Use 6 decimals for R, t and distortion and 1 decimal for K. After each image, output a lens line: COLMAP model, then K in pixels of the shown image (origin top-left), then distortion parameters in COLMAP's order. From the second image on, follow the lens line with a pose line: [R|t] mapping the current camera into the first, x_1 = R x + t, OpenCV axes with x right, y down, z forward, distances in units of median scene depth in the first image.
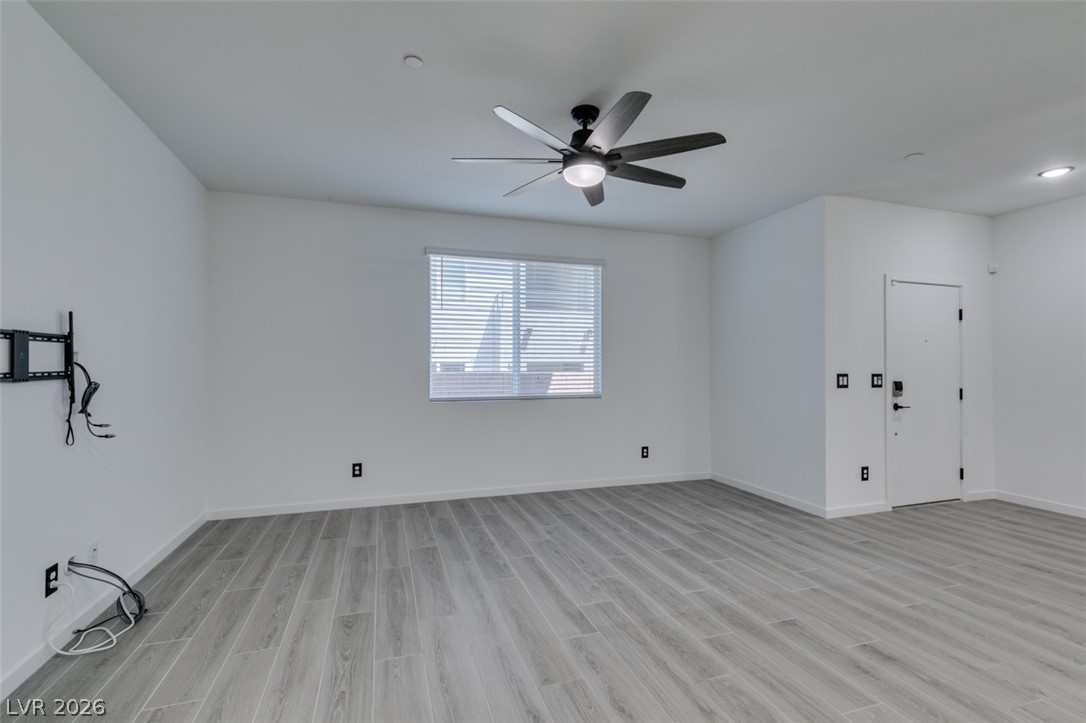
lens RADIAL K [[488.9, 0, 541.7], [0, 488.9, 364.3], [0, 0, 1]] dist [0.007009, -0.002041]
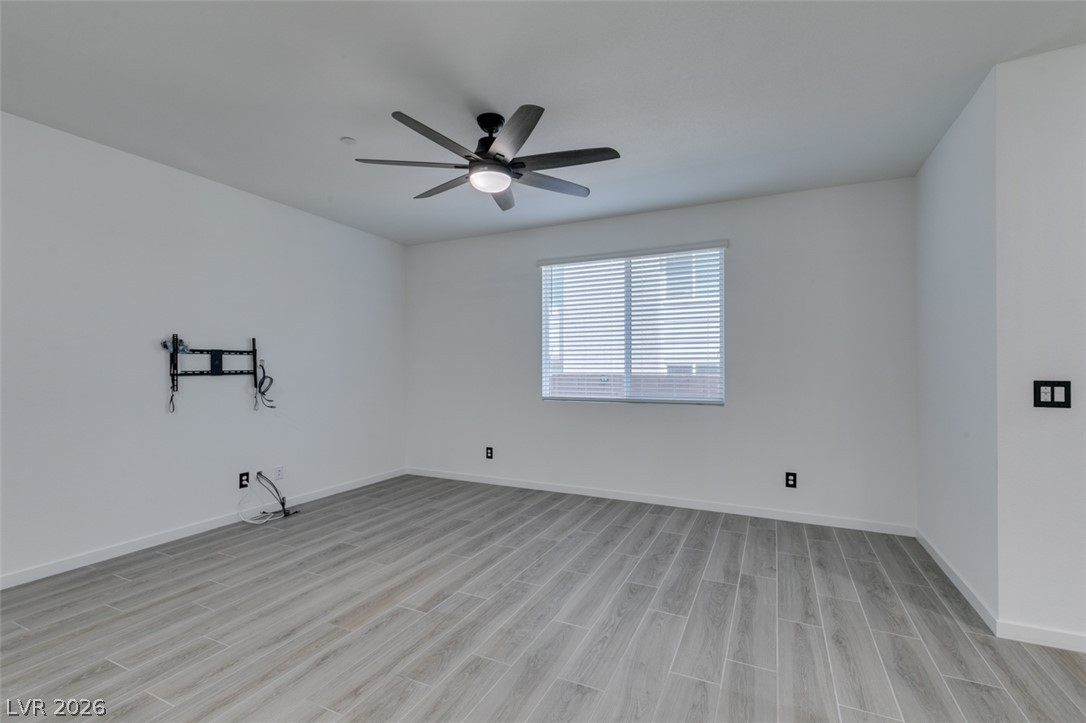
lens RADIAL K [[488.9, 0, 540.1], [0, 488.9, 367.9], [0, 0, 1]] dist [0.007009, -0.002041]
pose [[0.718451, -0.001845, -0.695575, 0.687523], [0.003119, 0.999995, 0.000570, 0.004738], [0.695571, -0.002579, 0.718453, 0.263270]]
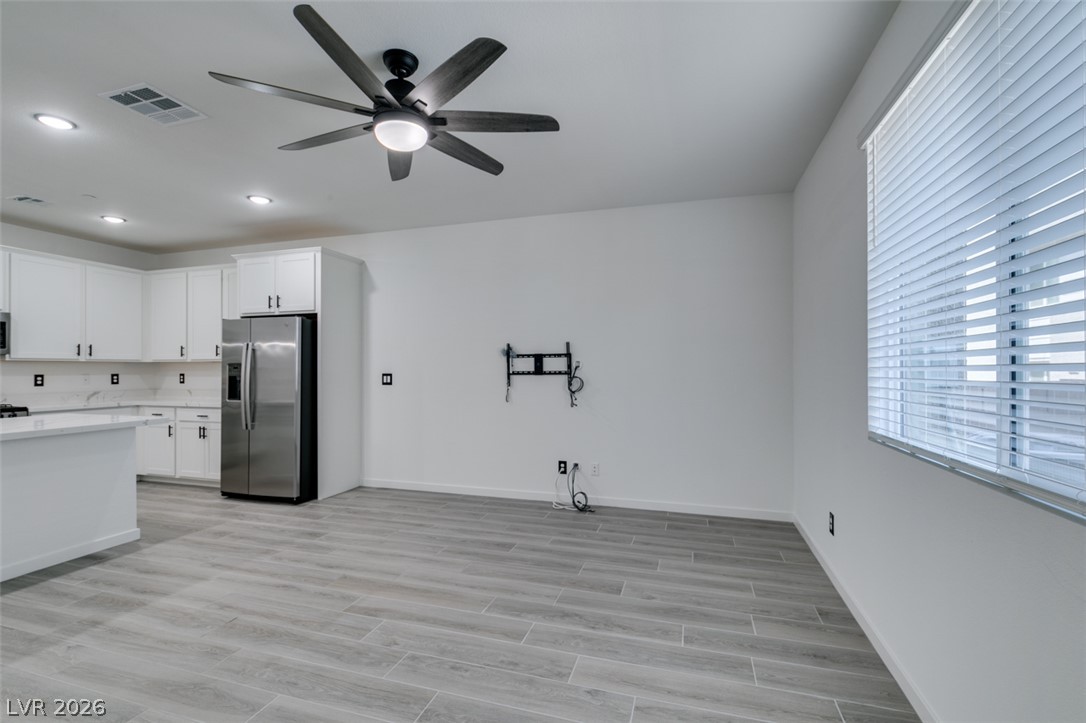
lens RADIAL K [[488.9, 0, 535.3], [0, 488.9, 368.4], [0, 0, 1]] dist [0.007009, -0.002041]
pose [[-0.590542, -0.001404, -0.807006, 0.487776], [0.004247, 0.999979, -0.004847, 0.008250], [0.806996, -0.006290, -0.590523, 1.312351]]
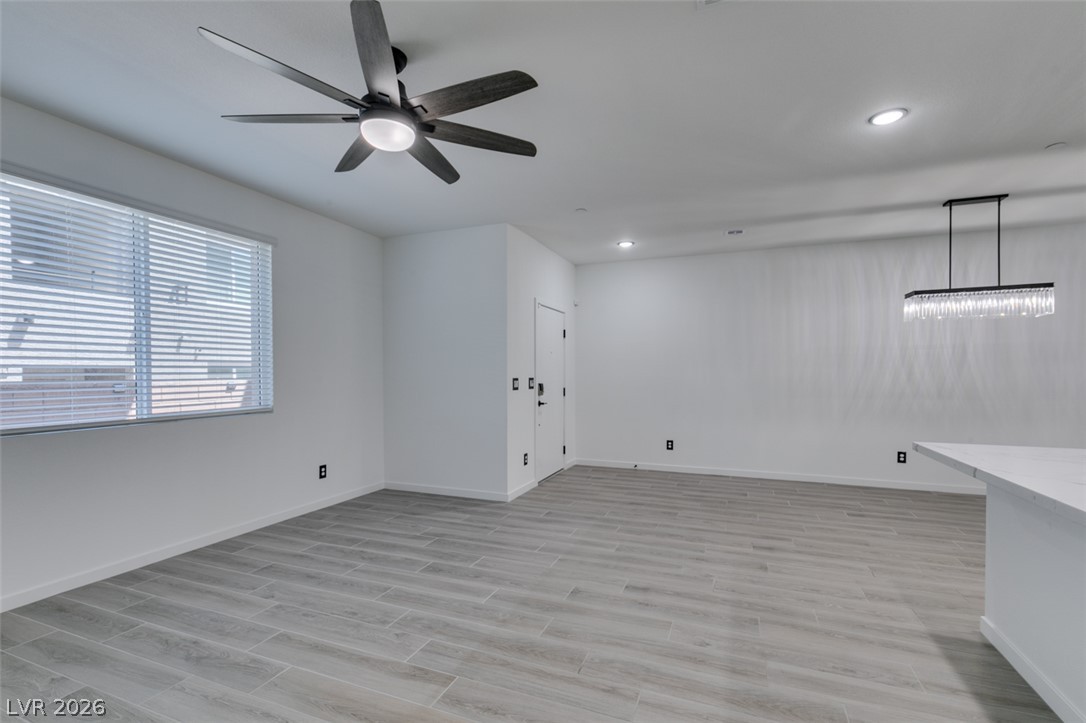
lens RADIAL K [[488.9, 0, 541.8], [0, 488.9, 383.7], [0, 0, 1]] dist [0.007009, -0.002041]
pose [[0.646745, -0.021355, 0.762408, -0.290335], [-0.000293, 0.999601, 0.028248, -0.000455], [-0.762706, -0.018493, 0.646480, 0.216808]]
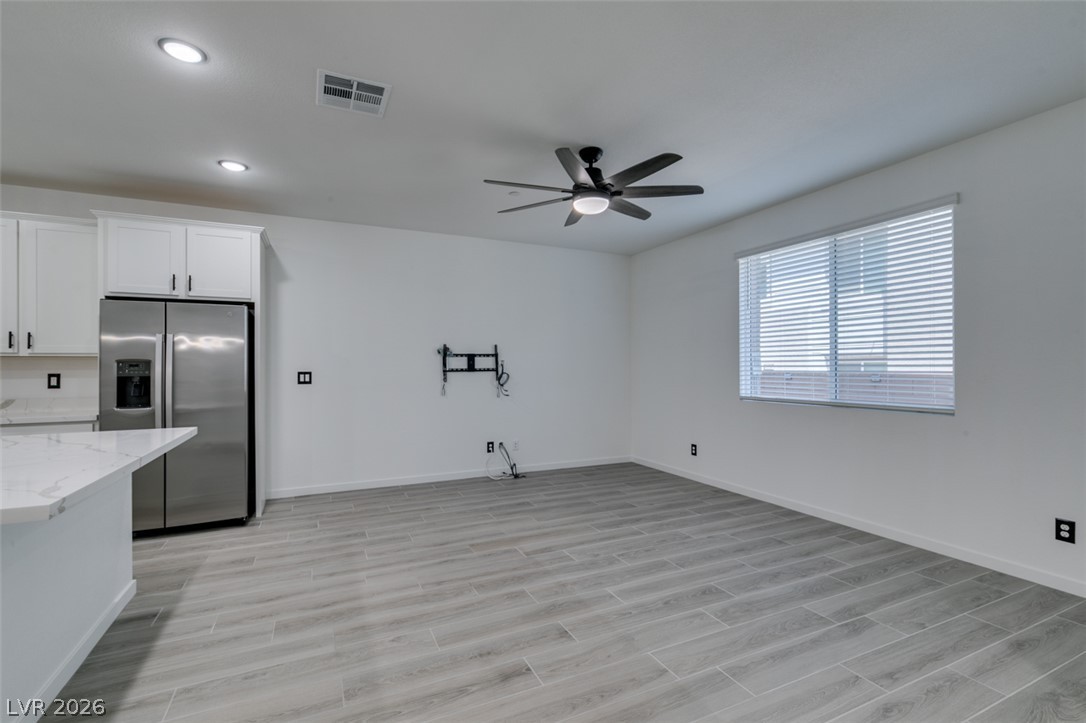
lens RADIAL K [[488.9, 0, 537.4], [0, 488.9, 367.4], [0, 0, 1]] dist [0.007009, -0.002041]
pose [[0.114186, 0.000699, -0.993459, 0.984641], [0.006282, 0.999979, 0.001425, 0.005184], [0.993440, -0.006404, 0.114179, 0.575429]]
